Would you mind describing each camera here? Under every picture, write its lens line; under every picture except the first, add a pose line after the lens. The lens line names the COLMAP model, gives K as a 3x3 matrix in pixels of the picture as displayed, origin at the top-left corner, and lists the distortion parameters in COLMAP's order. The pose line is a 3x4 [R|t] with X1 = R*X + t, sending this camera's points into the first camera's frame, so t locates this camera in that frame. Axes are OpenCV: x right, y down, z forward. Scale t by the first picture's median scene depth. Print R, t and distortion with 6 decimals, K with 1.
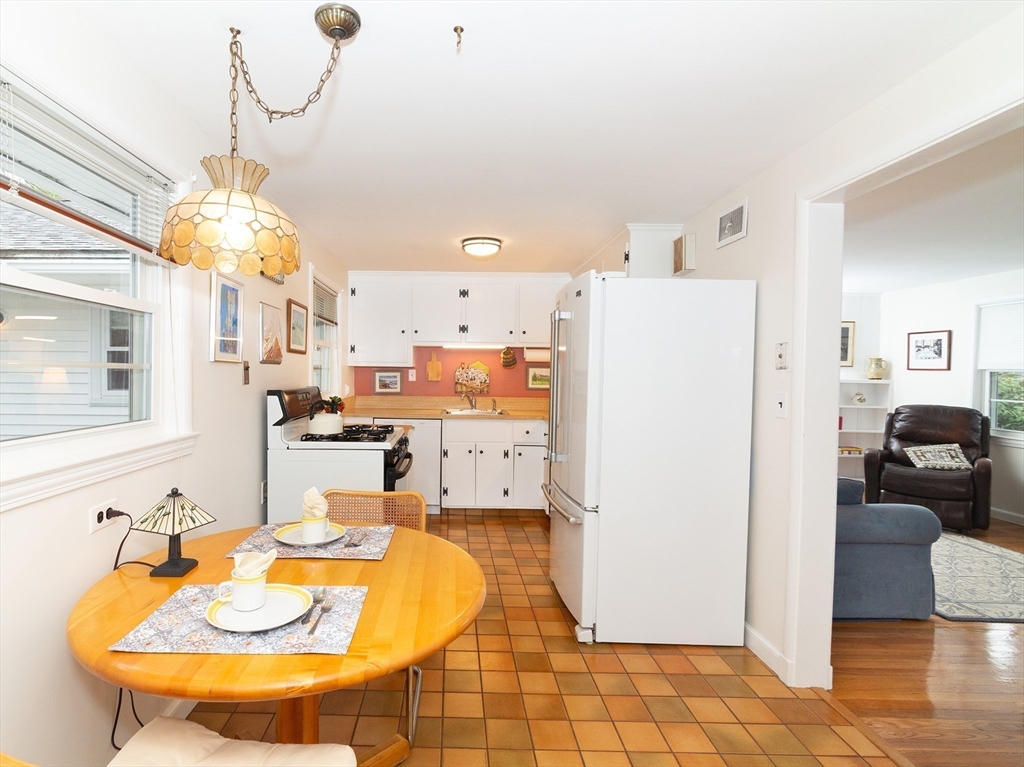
lens RADIAL K [[528.9, 0, 441.4], [0, 528.9, 386.2], [0, 0, 1]] dist [0.005818, -0.001305]
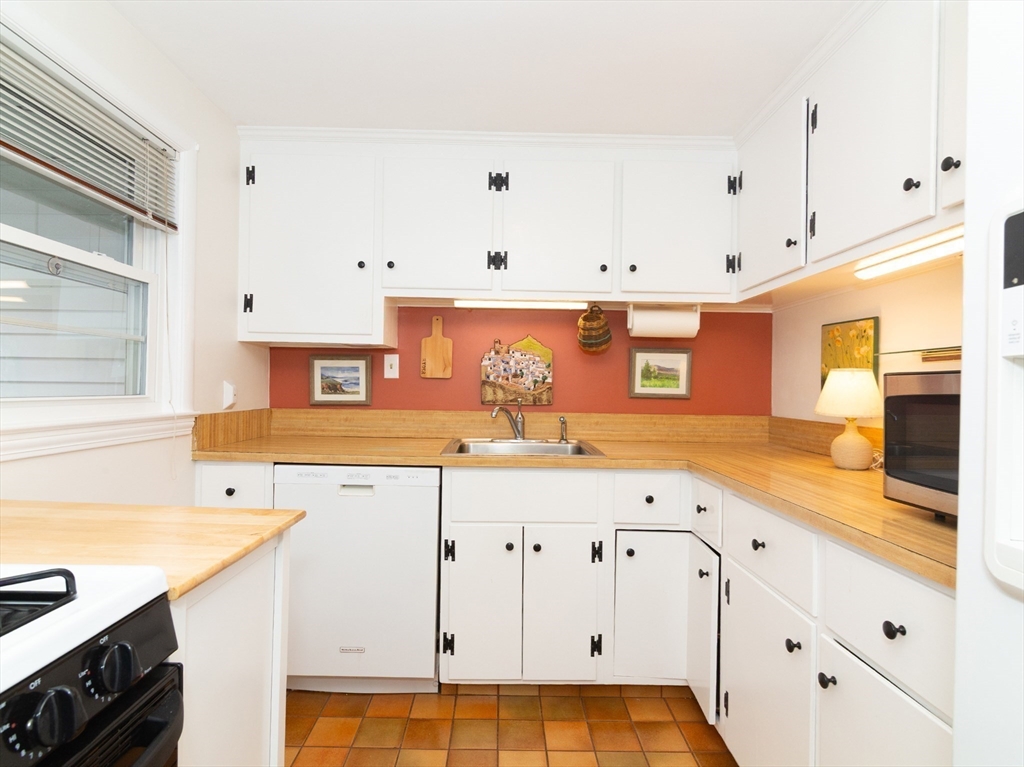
lens RADIAL K [[528.9, 0, 509.1], [0, 528.9, 386.0], [0, 0, 1]] dist [0.005818, -0.001305]
pose [[0.999353, 0.006065, 0.035439, 0.036123], [-0.005011, 0.999544, -0.029765, 0.011591], [-0.035603, 0.029568, 0.998929, 0.551403]]
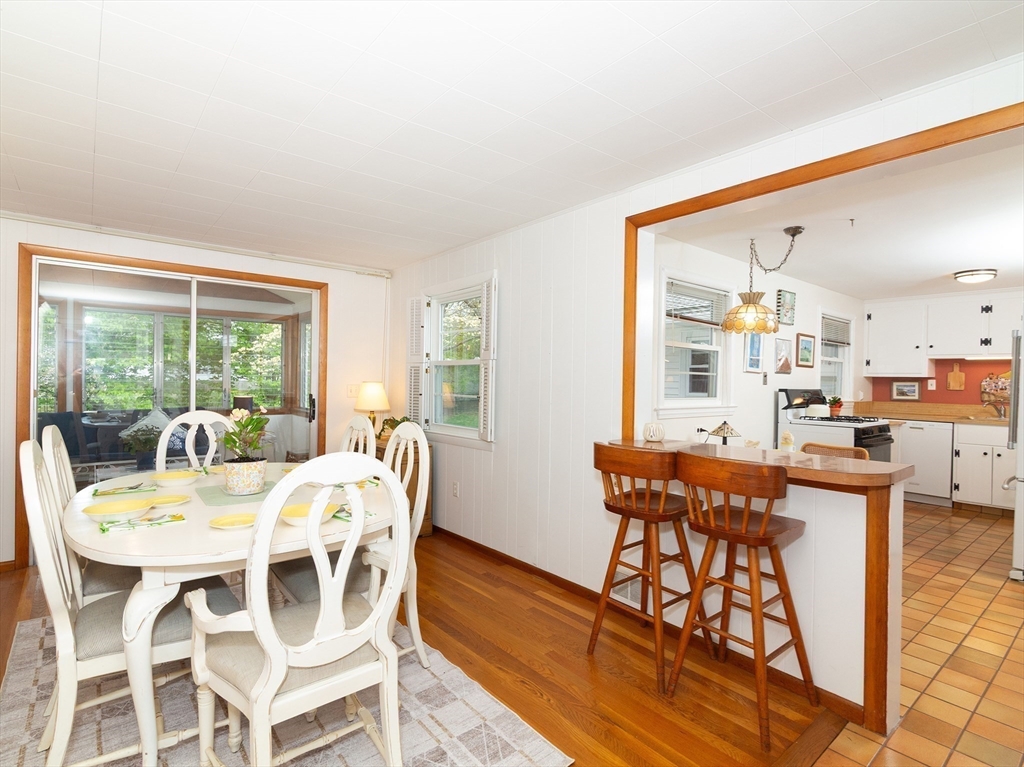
lens RADIAL K [[528.9, 0, 520.2], [0, 528.9, 384.4], [0, 0, 1]] dist [0.005818, -0.001305]
pose [[0.659758, 0.007761, -0.751438, 0.229200], [-0.031854, 0.999337, -0.017646, 0.028080], [0.750803, 0.035578, 0.659568, -0.430728]]
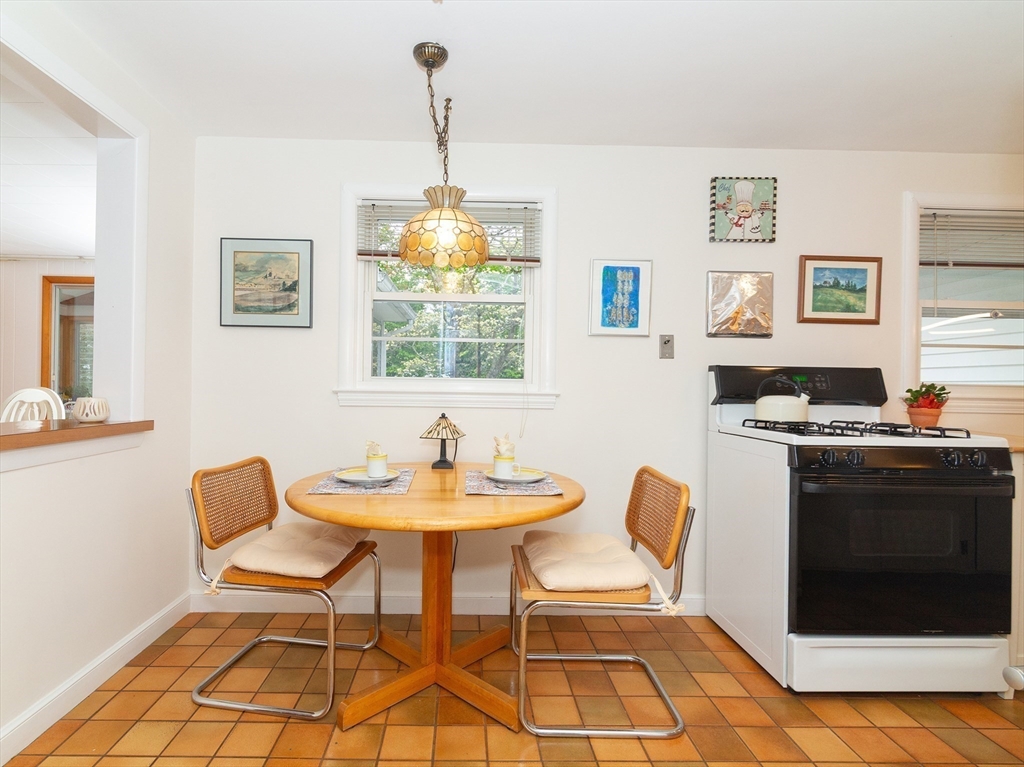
lens RADIAL K [[528.9, 0, 509.2], [0, 528.9, 386.8], [0, 0, 1]] dist [0.005818, -0.001305]
pose [[0.032102, 0.001256, -0.999484, 0.315006], [-0.040948, 0.999161, -0.000059, 0.032343], [0.998645, 0.040929, 0.032126, 0.341135]]
